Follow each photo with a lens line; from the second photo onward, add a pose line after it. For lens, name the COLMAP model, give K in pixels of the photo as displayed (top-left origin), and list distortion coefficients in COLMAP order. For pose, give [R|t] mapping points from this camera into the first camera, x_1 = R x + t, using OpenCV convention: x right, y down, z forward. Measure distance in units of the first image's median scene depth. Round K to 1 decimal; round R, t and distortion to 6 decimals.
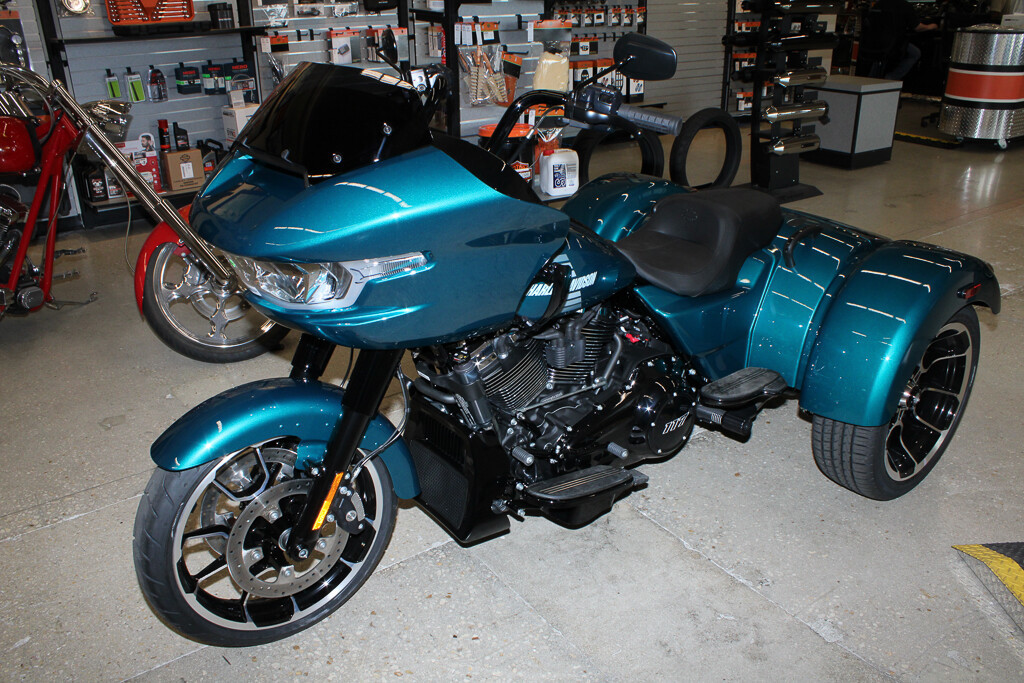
lens RADIAL K [[863.7, 0, 512.0], [0, 863.7, 341.5], [0, 0, 1]] dist [-0.153094, 0.148211]
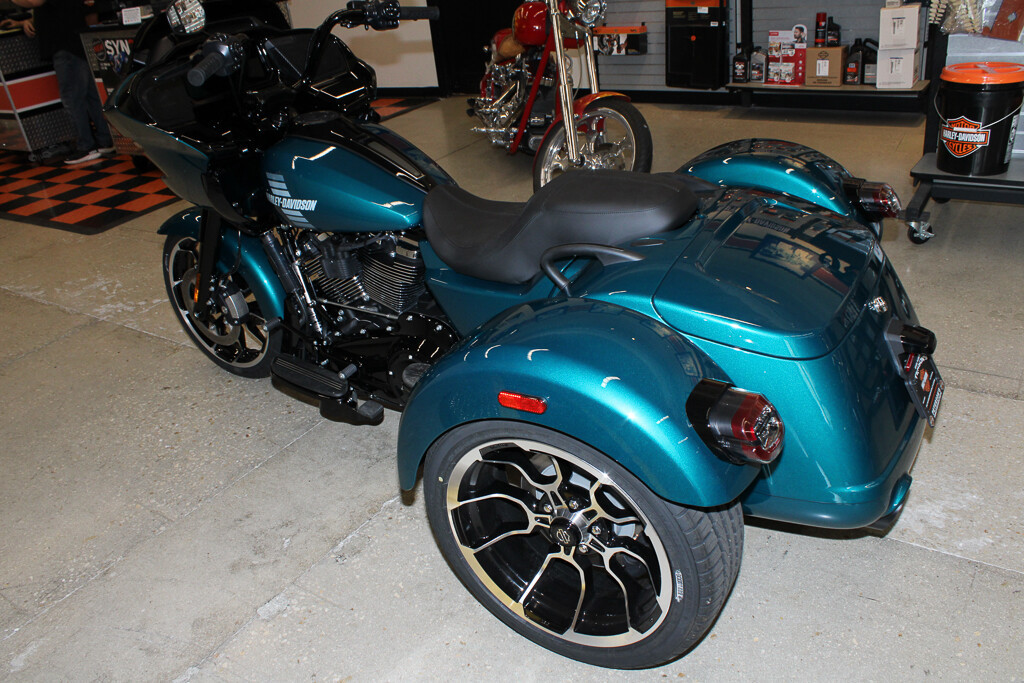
lens RADIAL K [[863.7, 0, 512.0], [0, 863.7, 341.5], [0, 0, 1]] dist [-0.153094, 0.148211]
pose [[0.336341, 0.401934, -0.851660, 0.465154], [-0.270570, 0.907461, 0.321414, -0.131927], [0.902035, 0.122329, 0.413967, 0.311240]]
